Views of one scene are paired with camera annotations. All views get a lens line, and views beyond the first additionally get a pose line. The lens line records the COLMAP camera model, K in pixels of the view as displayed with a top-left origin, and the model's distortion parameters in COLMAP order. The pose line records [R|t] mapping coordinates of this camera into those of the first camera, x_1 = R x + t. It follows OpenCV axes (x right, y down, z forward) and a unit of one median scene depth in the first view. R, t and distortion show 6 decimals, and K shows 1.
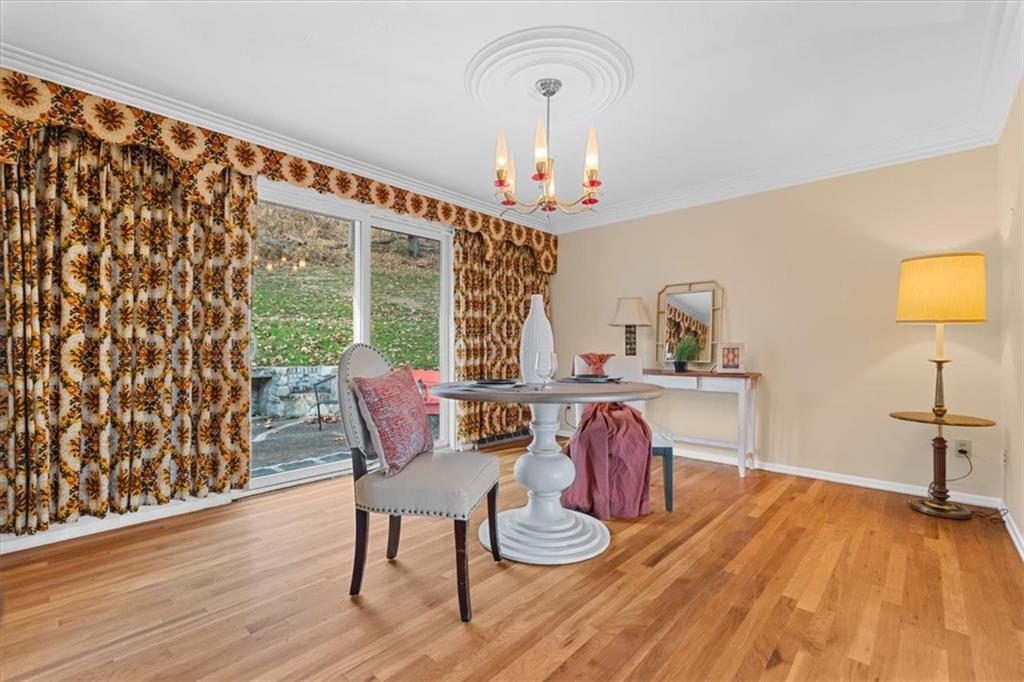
lens RADIAL K [[456.4, 0, 514.7], [0, 456.4, 336.4], [0, 0, 1]] dist [0.001434, -0.002683]
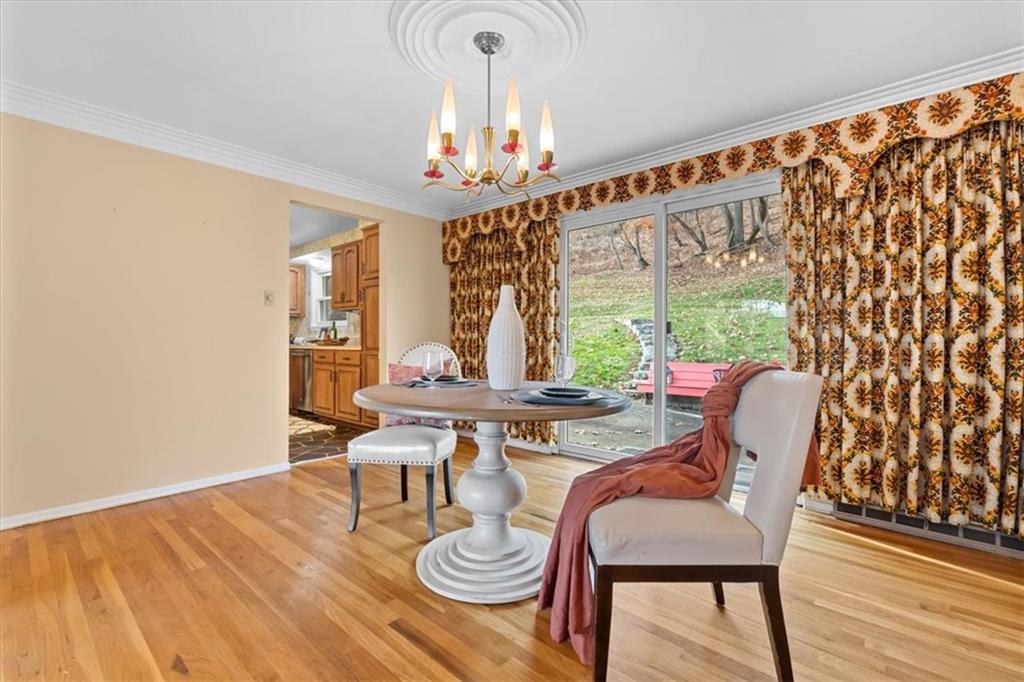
lens RADIAL K [[456.4, 0, 510.2], [0, 456.4, 338.1], [0, 0, 1]] dist [0.001434, -0.002683]
pose [[0.003743, -0.011440, -0.999928, 0.609066], [0.013893, 0.999839, -0.011387, 0.014837], [0.999896, -0.013850, 0.003901, 0.677665]]
